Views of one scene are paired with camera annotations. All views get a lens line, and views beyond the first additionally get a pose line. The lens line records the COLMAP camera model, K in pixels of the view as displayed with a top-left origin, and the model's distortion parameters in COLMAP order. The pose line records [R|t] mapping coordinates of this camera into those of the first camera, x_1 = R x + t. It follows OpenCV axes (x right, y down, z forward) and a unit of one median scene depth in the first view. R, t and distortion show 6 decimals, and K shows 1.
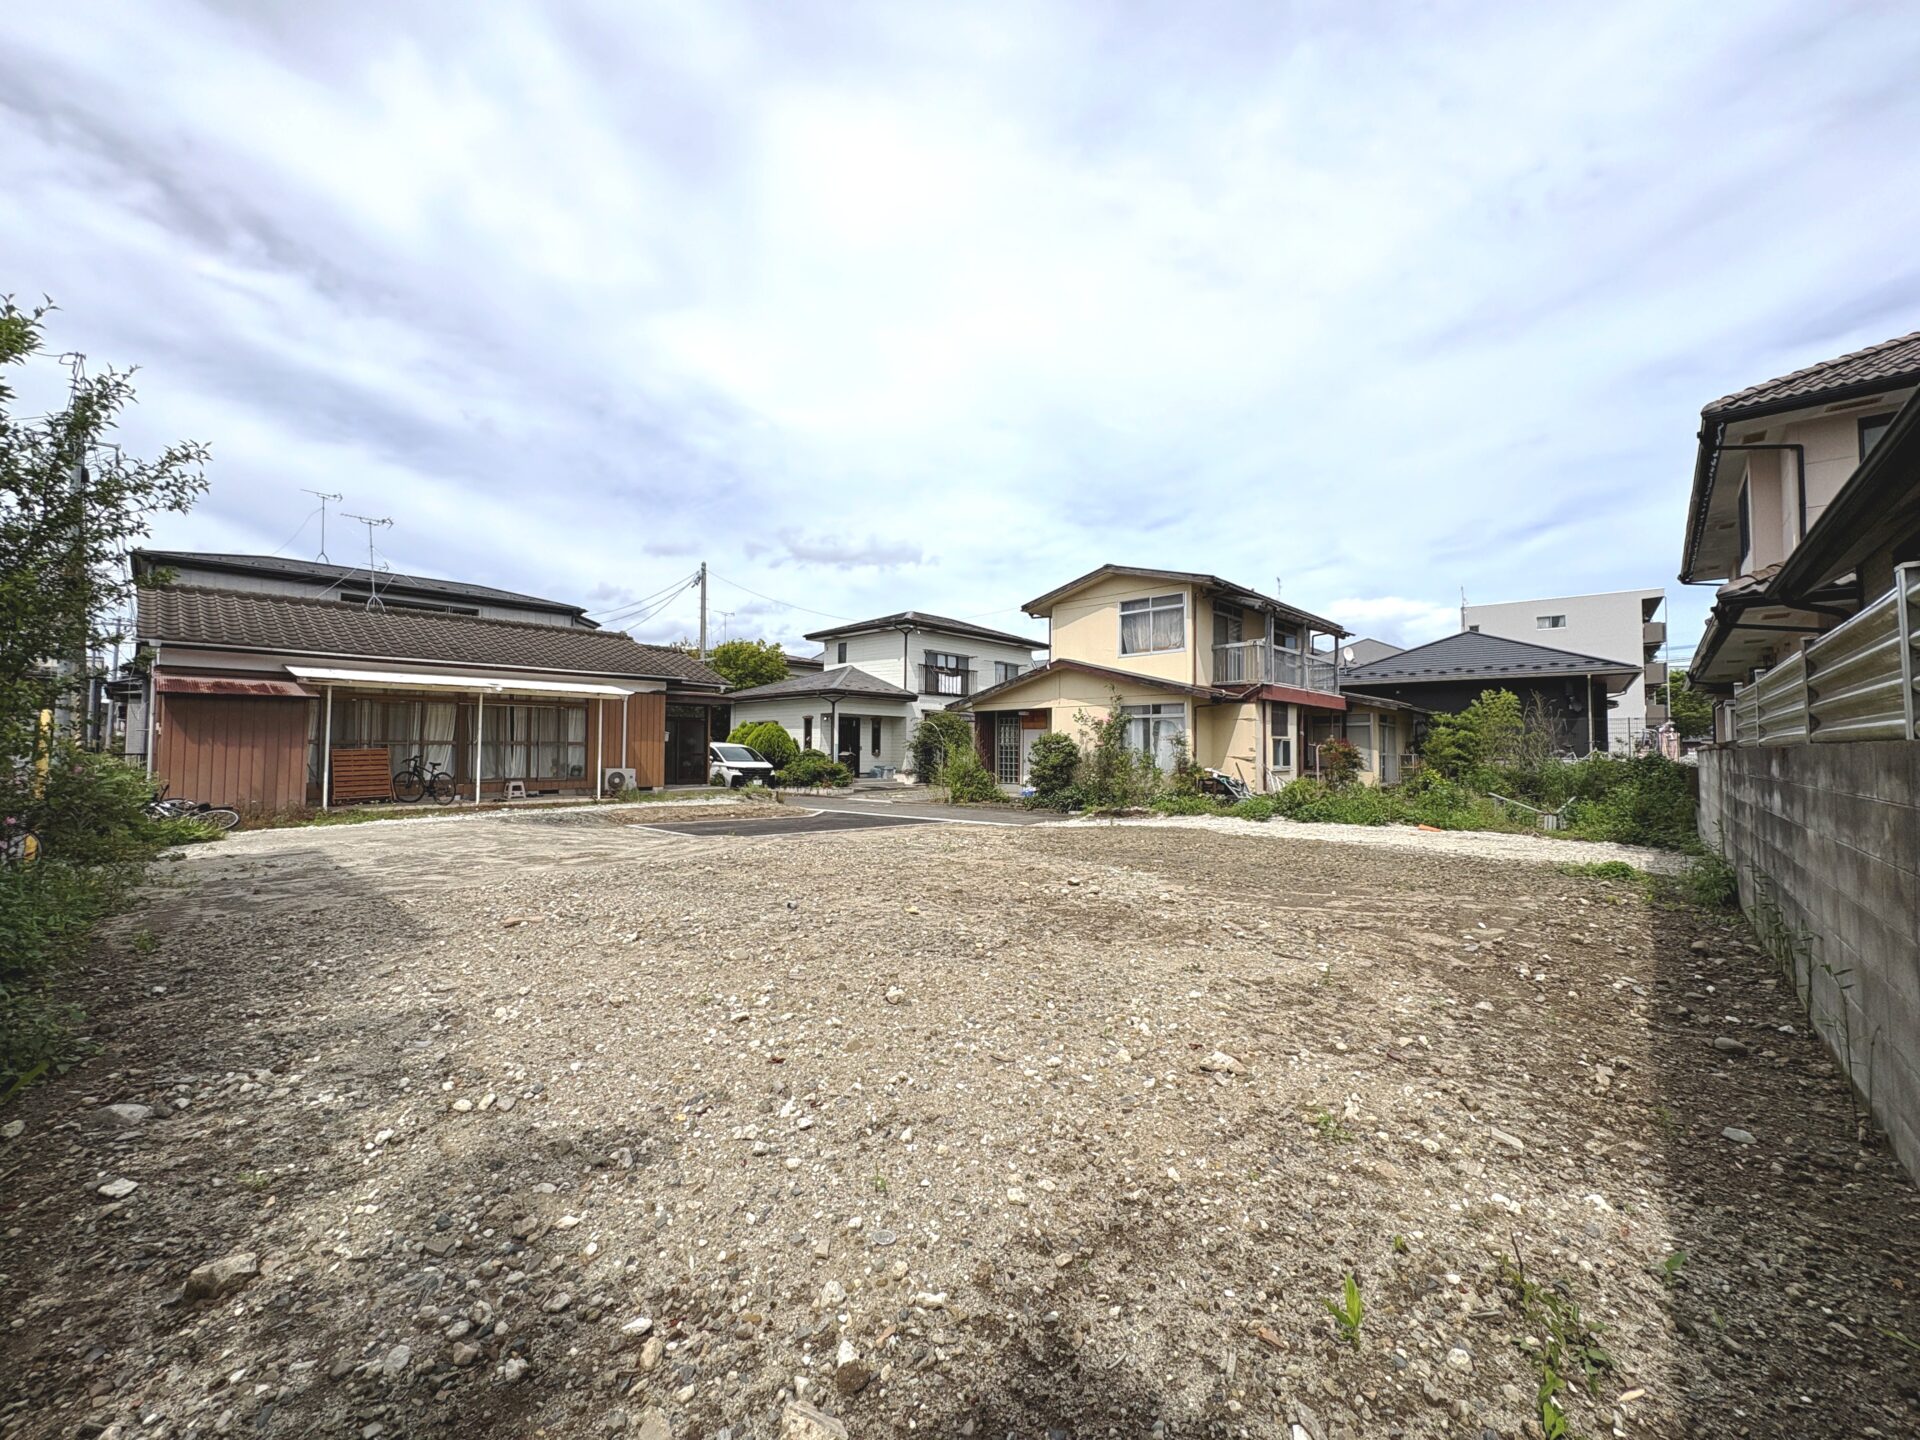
lens RADIAL K [[765.8, 0, 962.9], [0, 765.8, 719.5], [0, 0, 1]] dist [0.000096, 0.000366]
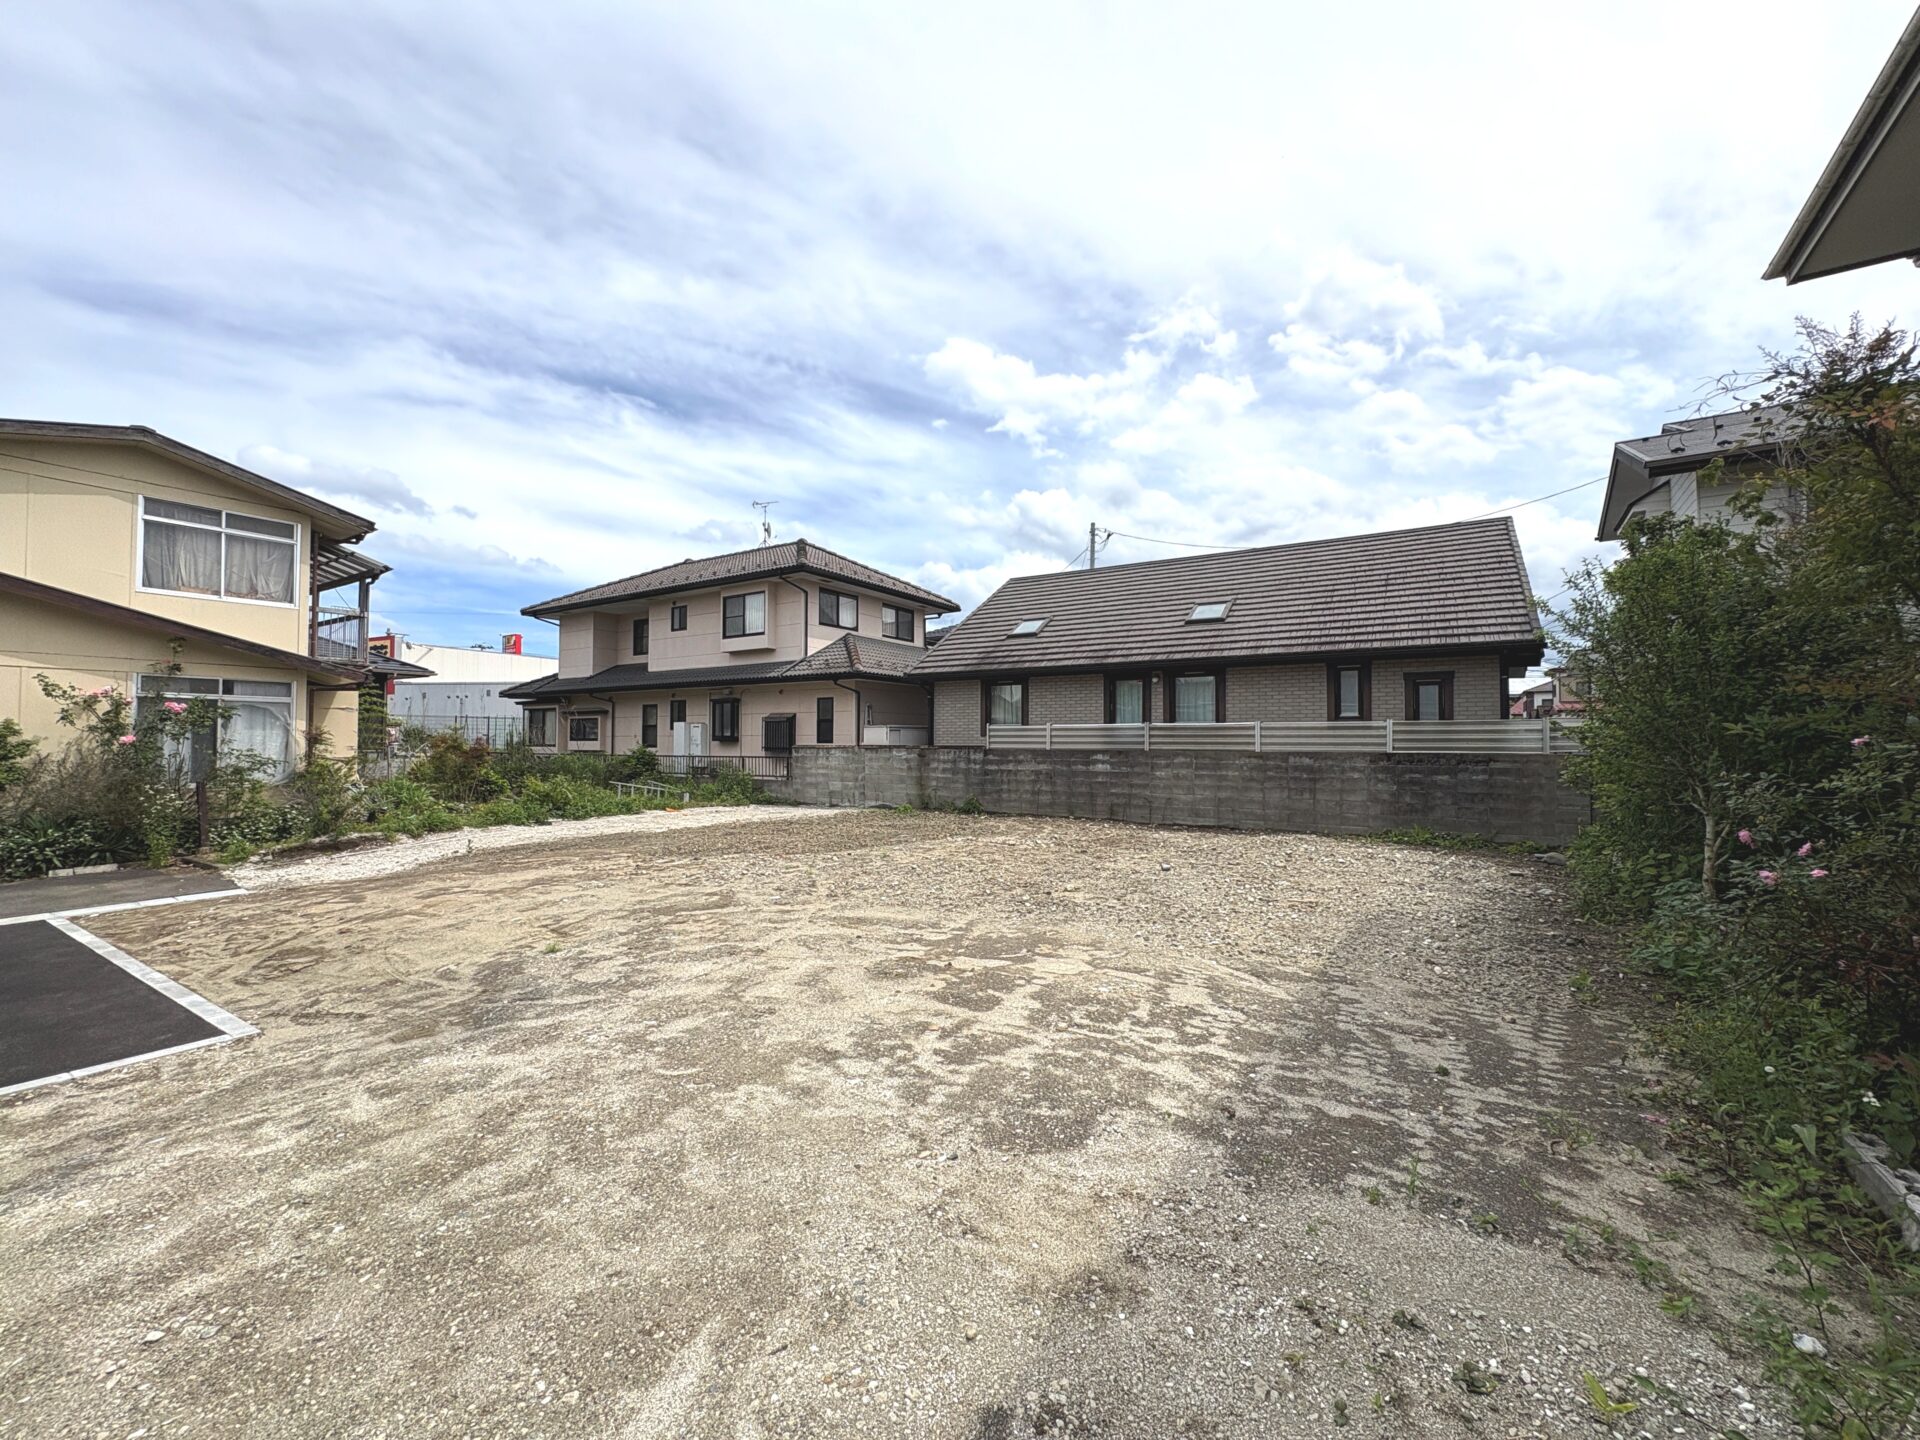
lens RADIAL K [[765.8, 0, 955.2], [0, 765.8, 741.8], [0, 0, 1]] dist [0.000096, 0.000366]
pose [[-0.166448, -0.005513, 0.986035, -0.697503], [-0.042801, 0.999082, -0.001640, 0.010534], [-0.985121, -0.042476, -0.166531, 0.719721]]
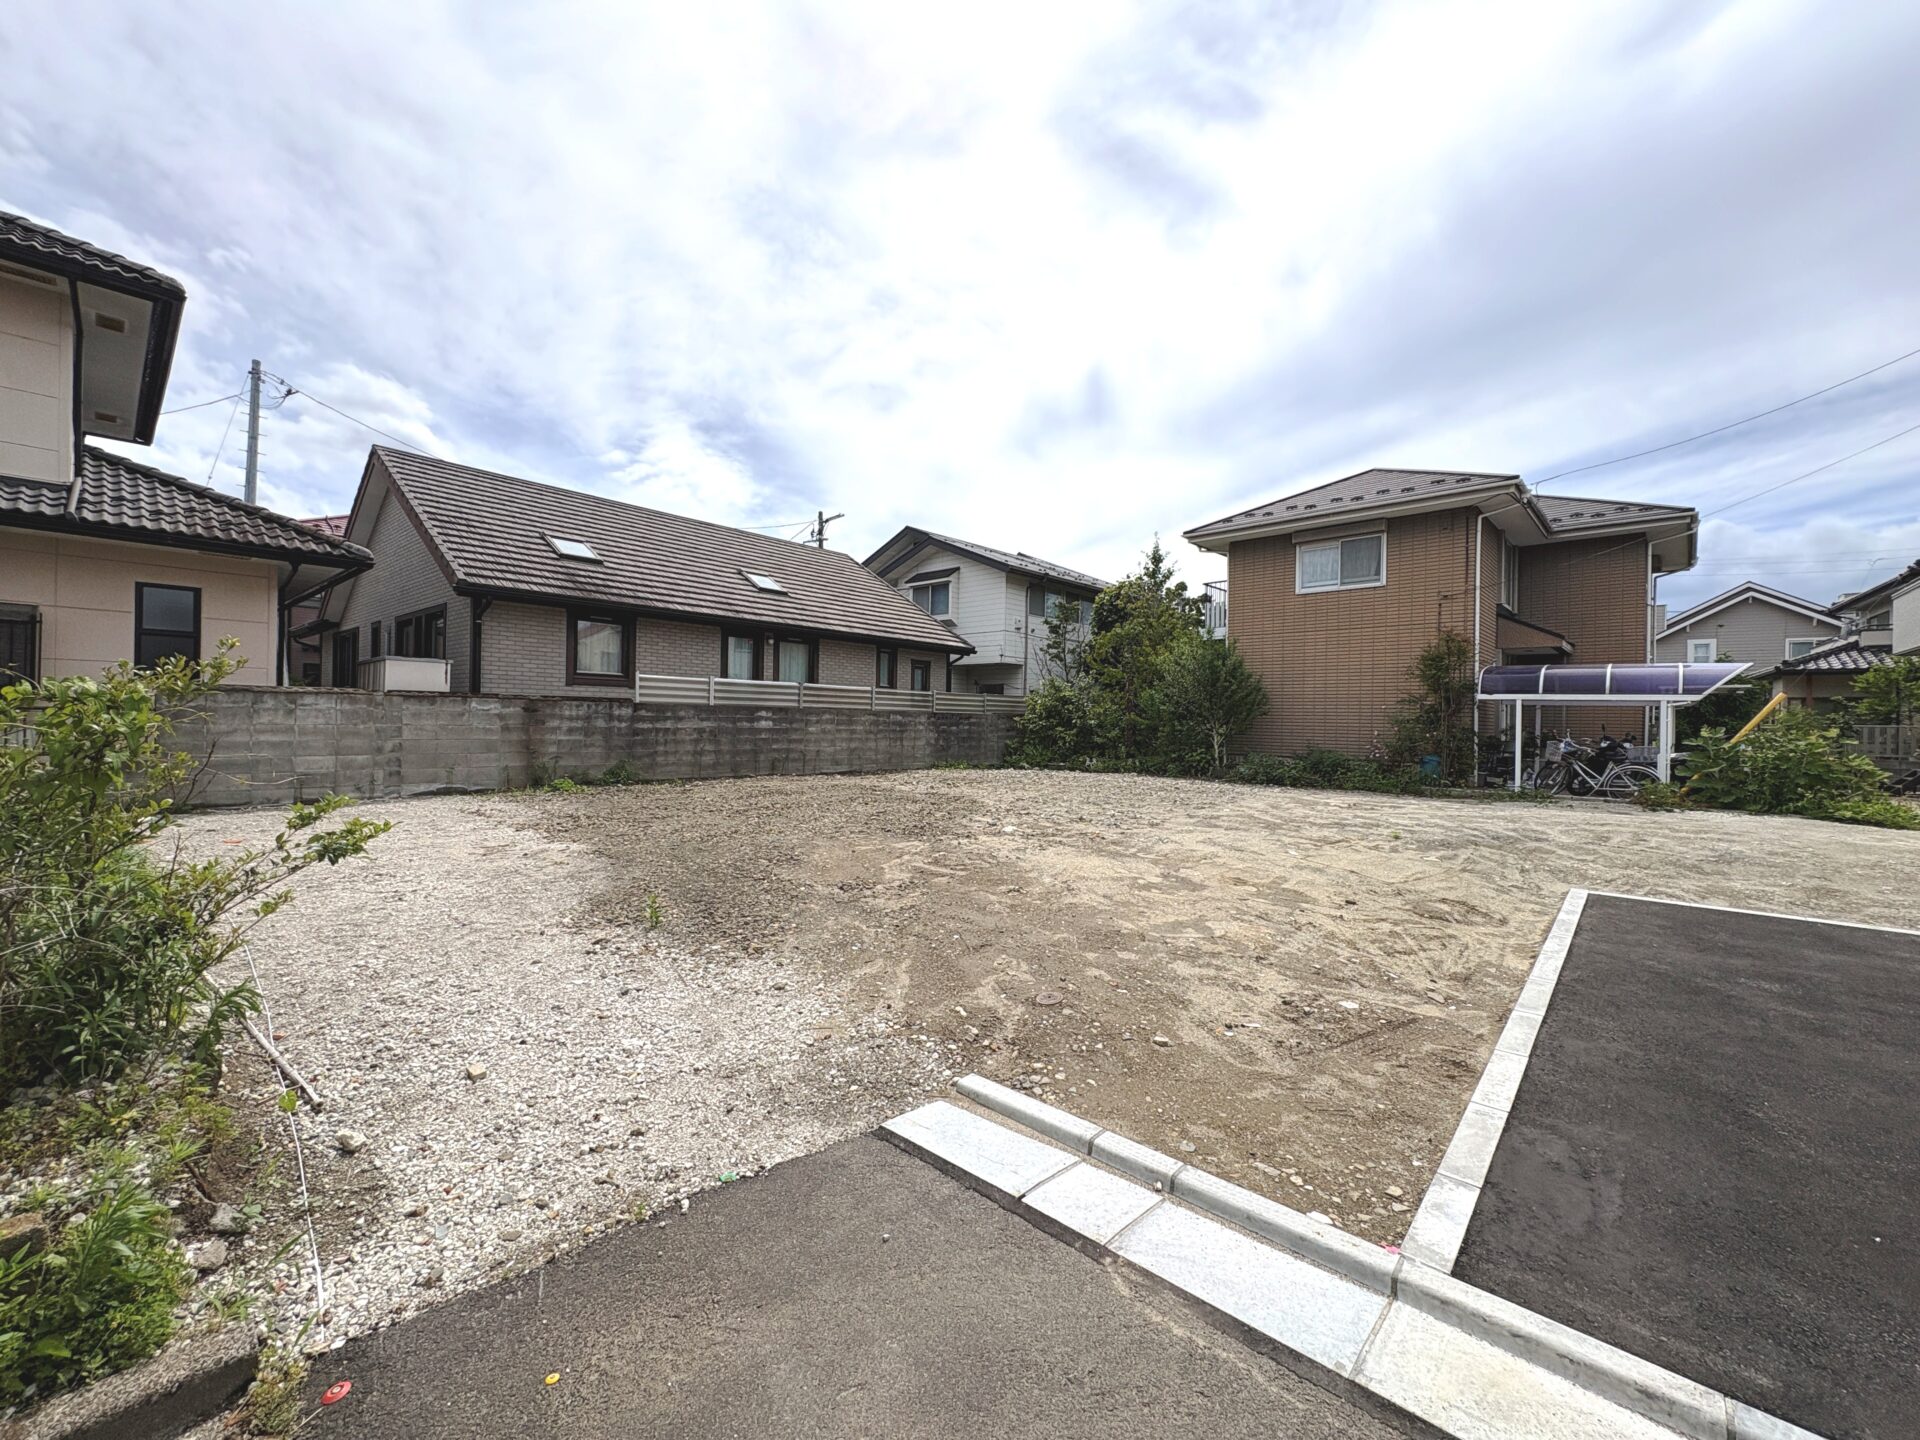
lens RADIAL K [[765.8, 0, 961.9], [0, 765.8, 720.3], [0, 0, 1]] dist [0.000096, 0.000366]
pose [[-0.999620, -0.021292, -0.017498, 0.081069], [-0.020521, 0.998860, -0.043095, 0.072303], [0.018395, -0.042720, -0.998918, 1.428347]]
